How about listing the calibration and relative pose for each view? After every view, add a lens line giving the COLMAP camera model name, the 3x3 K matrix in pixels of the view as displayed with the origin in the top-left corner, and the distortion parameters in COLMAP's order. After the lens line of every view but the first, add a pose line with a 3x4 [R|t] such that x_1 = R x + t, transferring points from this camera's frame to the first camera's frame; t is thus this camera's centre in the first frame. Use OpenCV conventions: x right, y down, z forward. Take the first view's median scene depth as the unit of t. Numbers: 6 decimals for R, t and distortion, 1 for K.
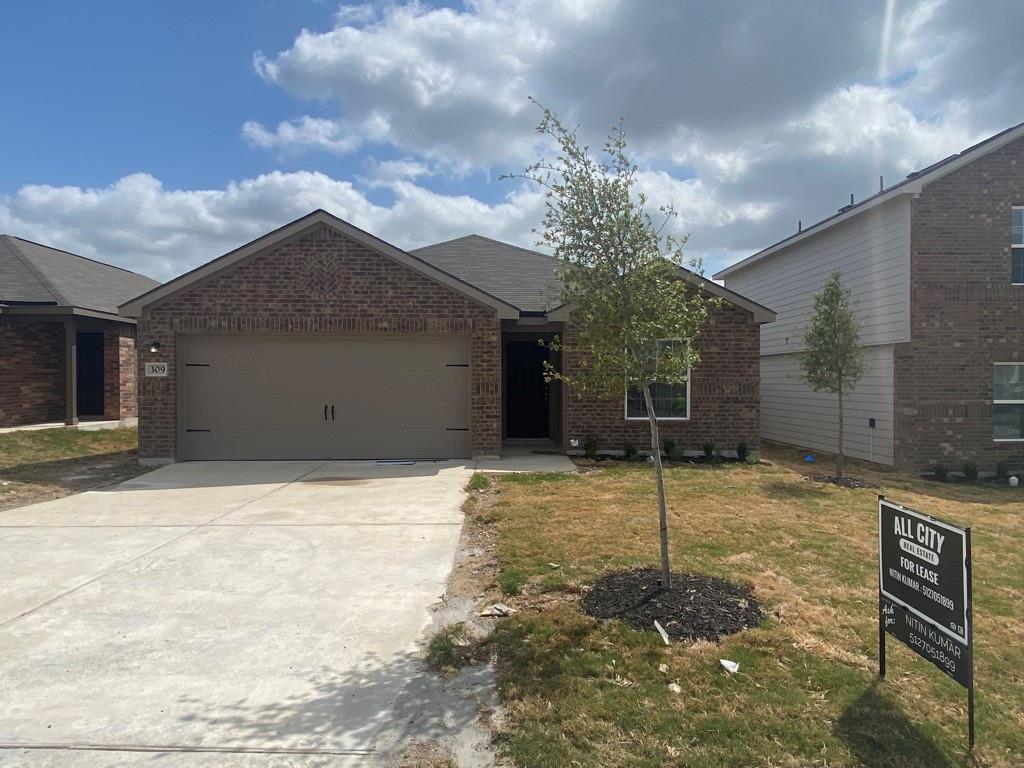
lens RADIAL K [[624.5, 0, 512.7], [0, 624.5, 388.7], [0, 0, 1]] dist [0.001873, 0.000263]
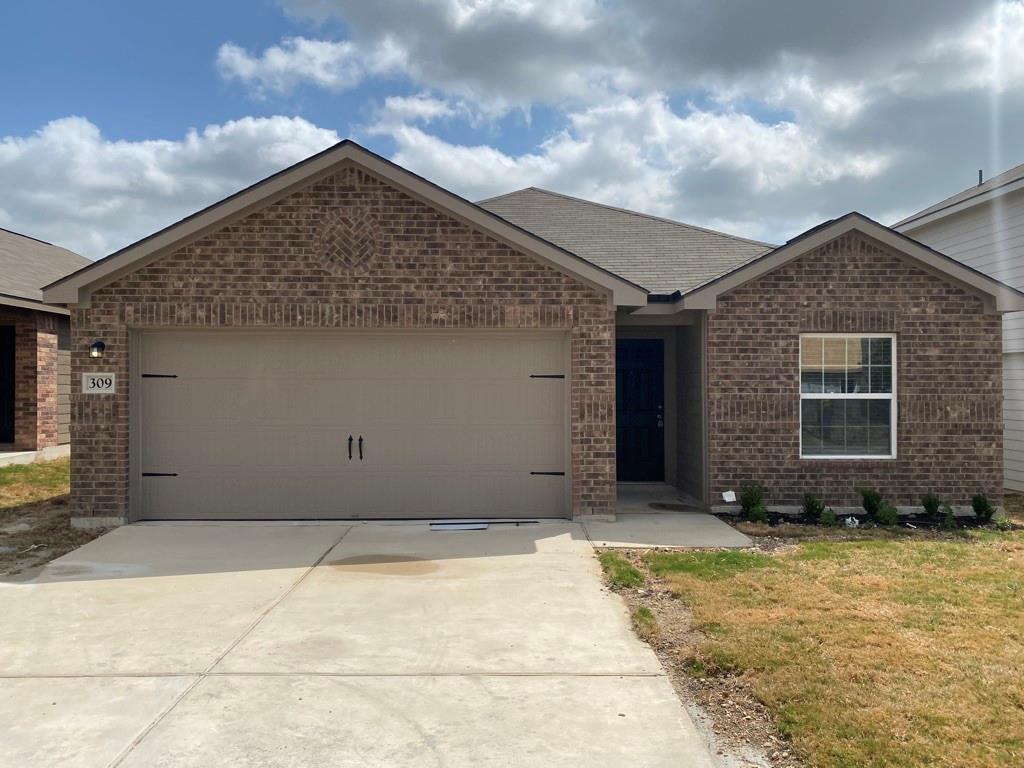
lens RADIAL K [[798.6, 0, 512.0], [0, 798.6, 384.0], [0, 0, 1]] dist [-0.002147, -0.004792]
pose [[0.999825, 0.000541, -0.018674, -0.114125], [-0.000866, 0.999849, -0.017365, -0.015029], [0.018661, 0.017378, 0.999675, 0.159787]]
